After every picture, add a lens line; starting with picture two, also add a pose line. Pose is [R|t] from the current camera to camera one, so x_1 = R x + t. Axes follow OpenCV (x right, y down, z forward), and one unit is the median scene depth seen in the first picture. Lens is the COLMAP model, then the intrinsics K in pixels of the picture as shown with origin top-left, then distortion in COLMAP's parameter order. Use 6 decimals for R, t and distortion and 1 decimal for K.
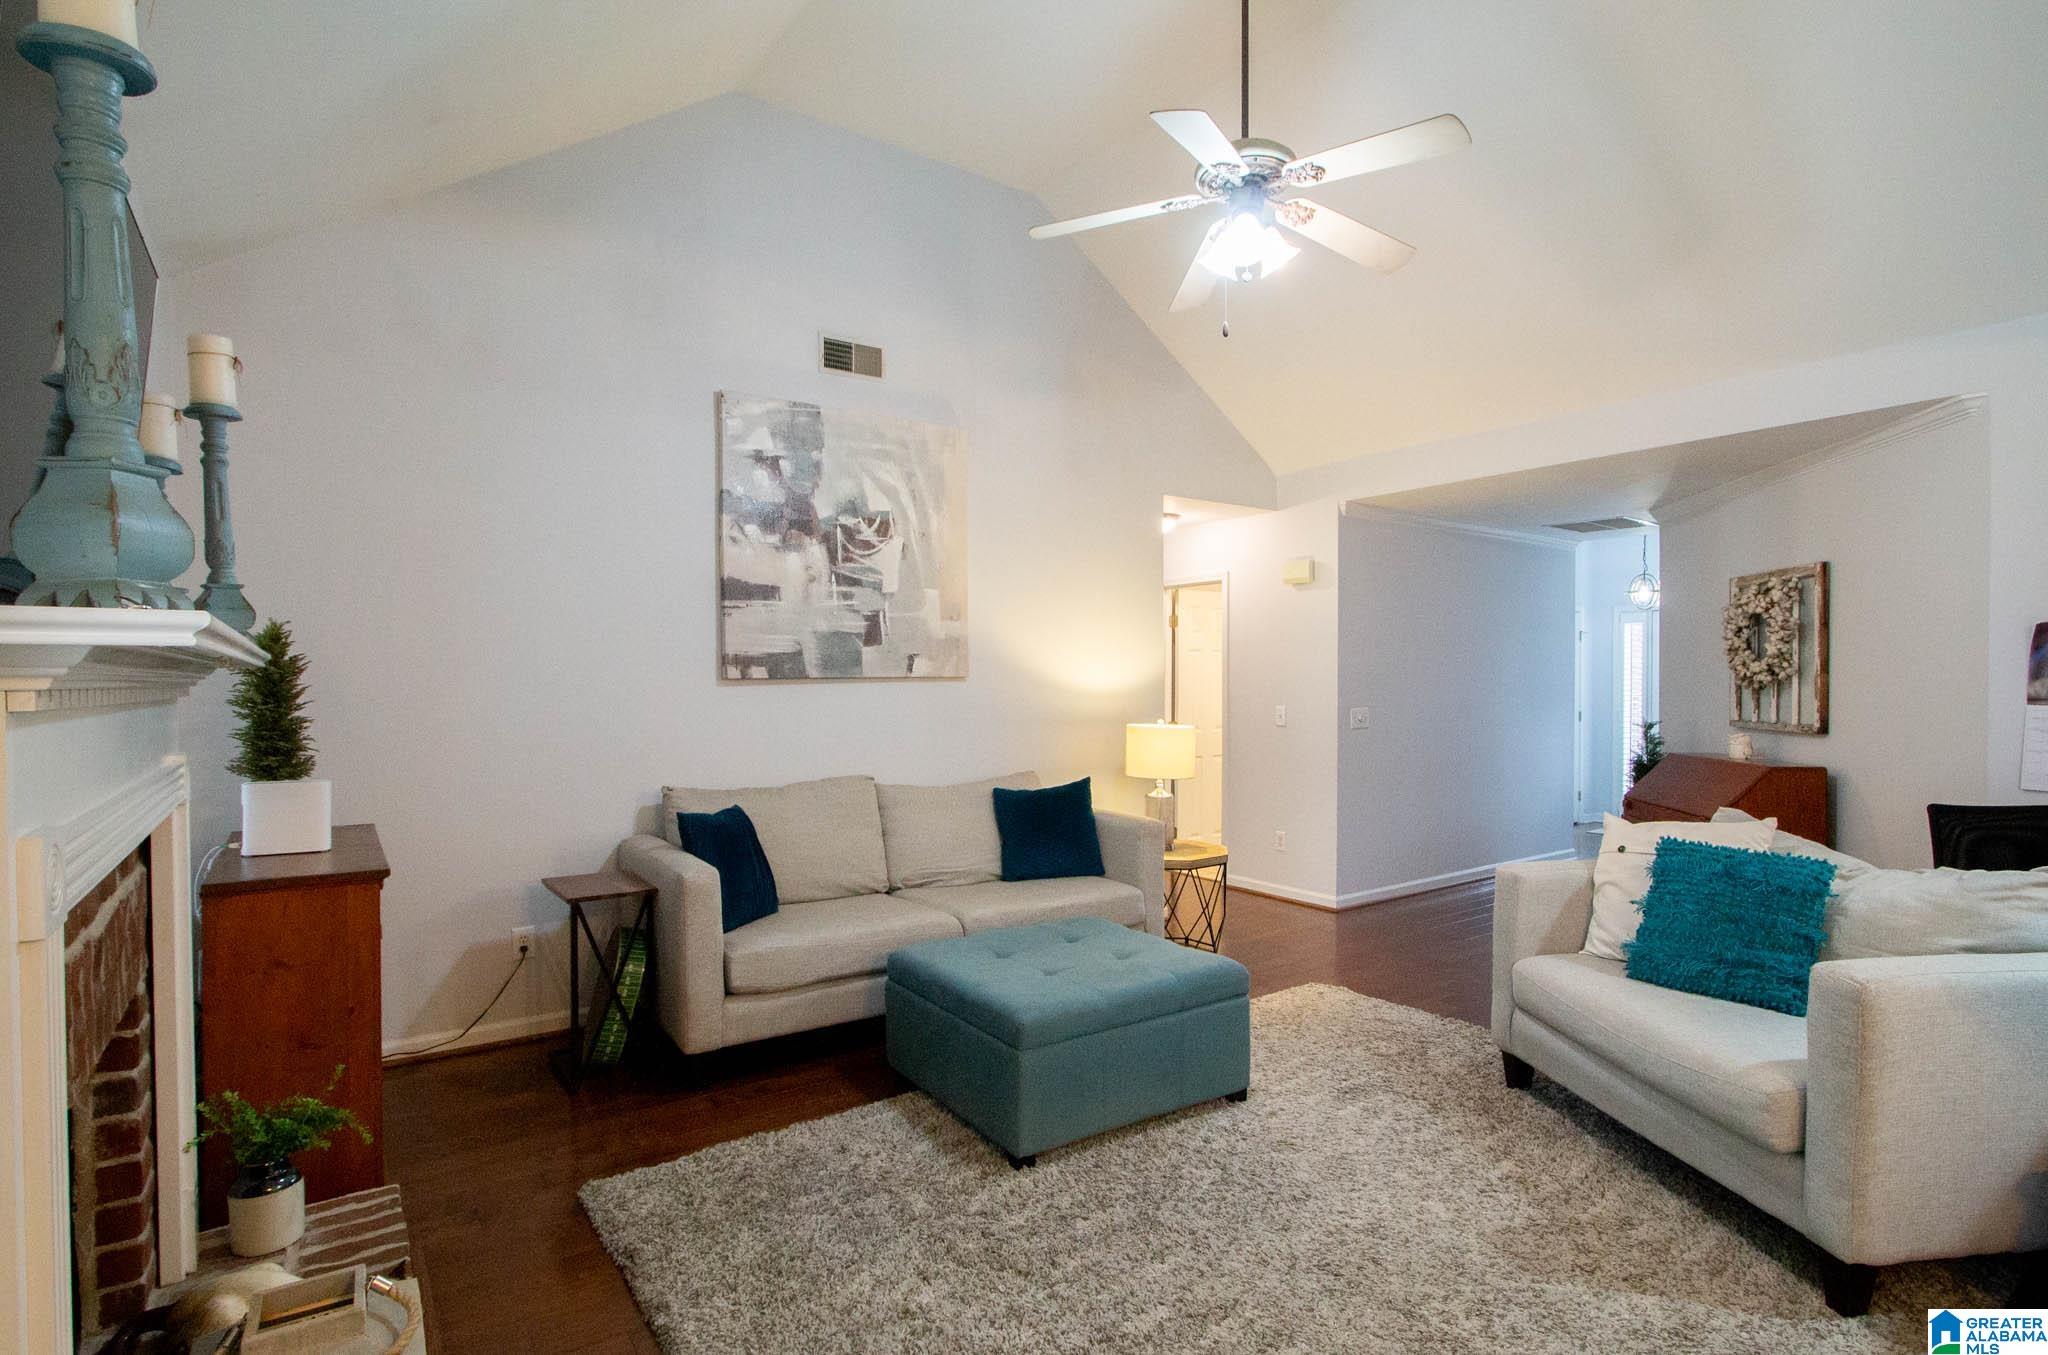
lens RADIAL K [[1039.5, 0, 1033.4], [0, 1039.5, 685.6], [0, 0, 1]] dist [-0.001223, -0.000032]
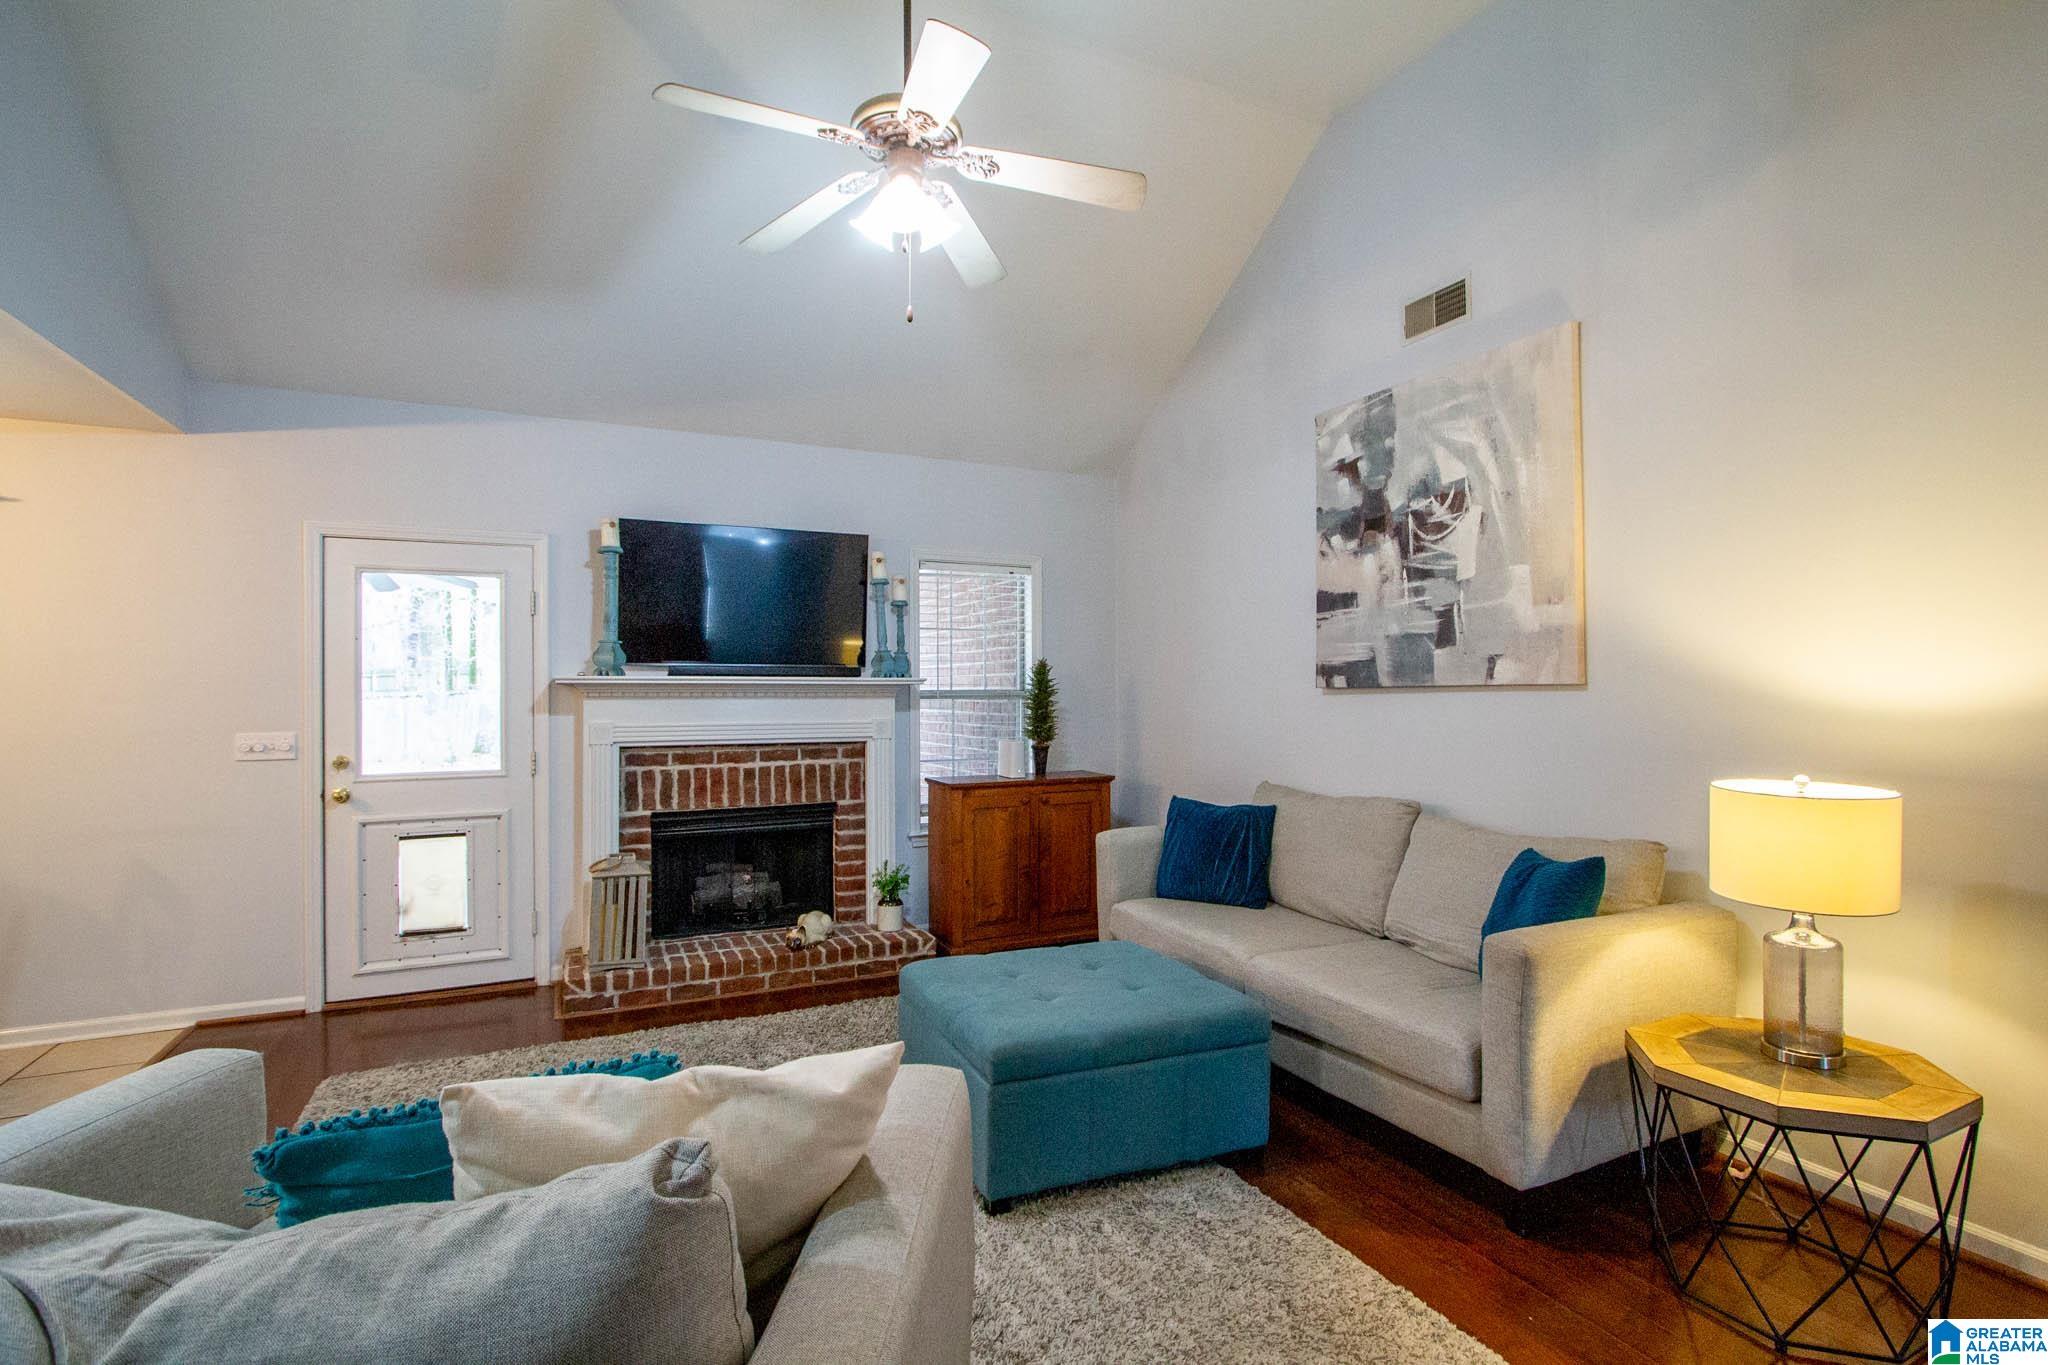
lens RADIAL K [[967.8, 0, 1031.8], [0, 967.8, 680.4], [0, 0, 1]] dist [-0.024810, 0.005792]
pose [[-0.167596, -0.008188, -0.985822, 0.664242], [-0.001877, 0.999966, -0.007986, -0.005447], [0.985854, 0.000512, -0.167606, 0.818297]]
